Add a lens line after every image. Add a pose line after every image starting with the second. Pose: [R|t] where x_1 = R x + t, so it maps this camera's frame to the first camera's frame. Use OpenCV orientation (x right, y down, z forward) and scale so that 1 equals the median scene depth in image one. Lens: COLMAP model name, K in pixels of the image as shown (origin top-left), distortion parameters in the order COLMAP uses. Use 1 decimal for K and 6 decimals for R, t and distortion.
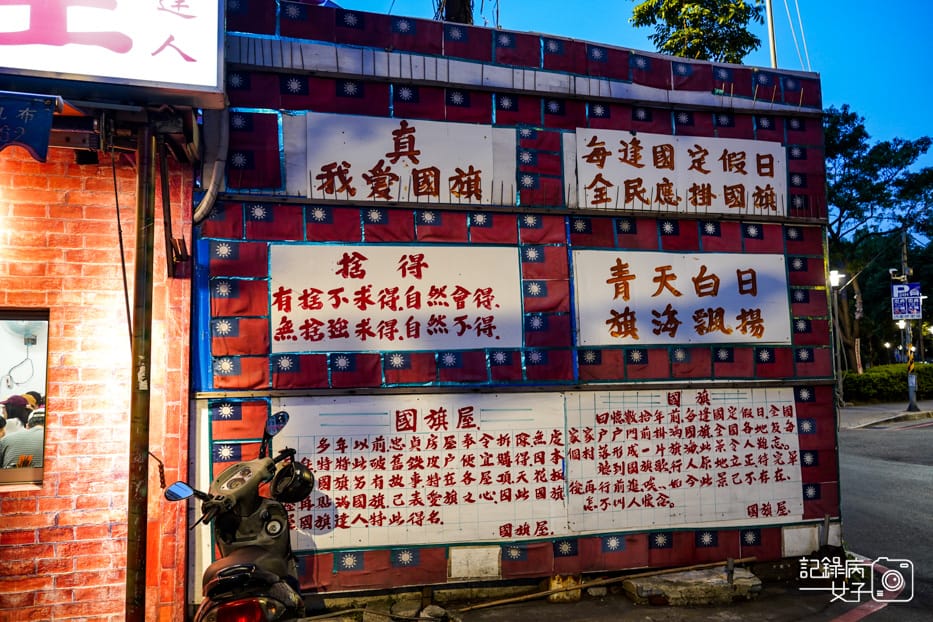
lens RADIAL K [[732.7, 0, 469.4], [0, 732.7, 313.3], [0, 0, 1]] dist [-0.016776, 0.024967]
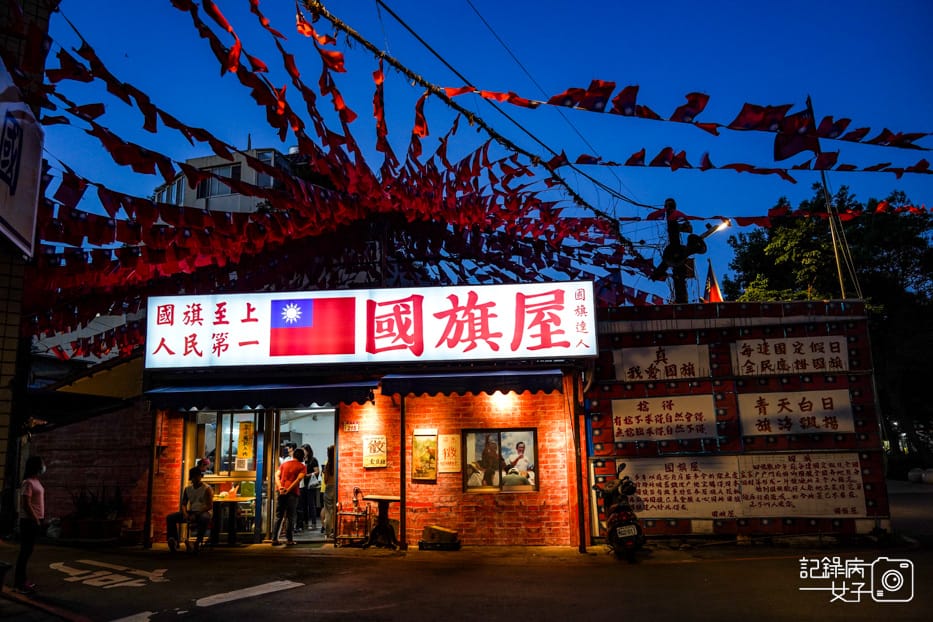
lens RADIAL K [[732.7, 0, 470.0], [0, 732.7, 311.2], [0, 0, 1]] dist [-0.016776, 0.024967]
pose [[0.935596, -0.077267, -0.344514, 0.178573], [0.041890, 0.993160, -0.108984, -0.141060], [0.350578, 0.087533, 0.932434, -1.612829]]
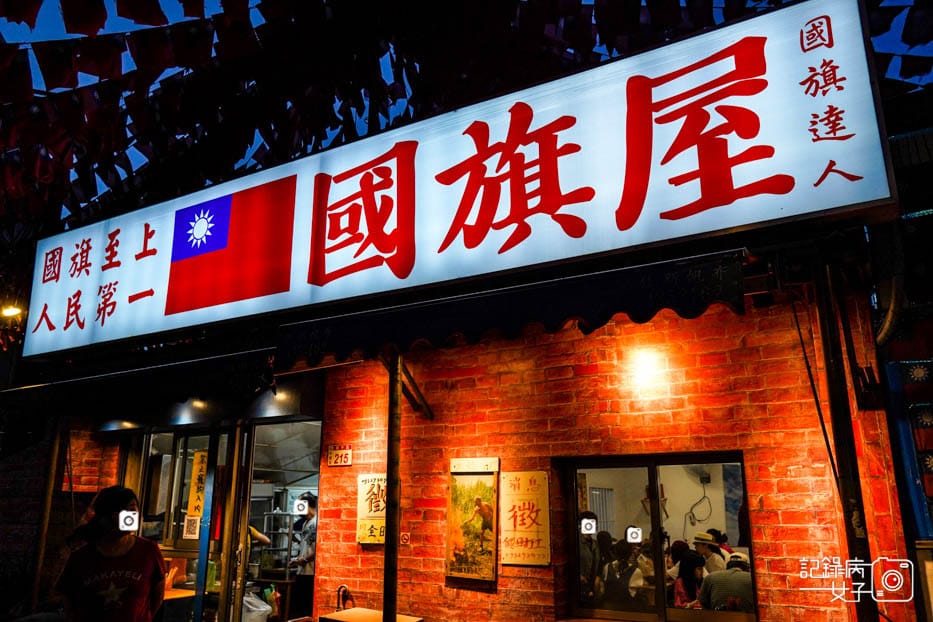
lens RADIAL K [[732.7, 0, 467.7], [0, 732.7, 310.6], [0, 0, 1]] dist [-0.016776, 0.024967]
pose [[0.676963, -0.185377, -0.712290, -0.060552], [0.054090, 0.977676, -0.203037, -0.010069], [0.734027, 0.098920, 0.671878, 0.005178]]
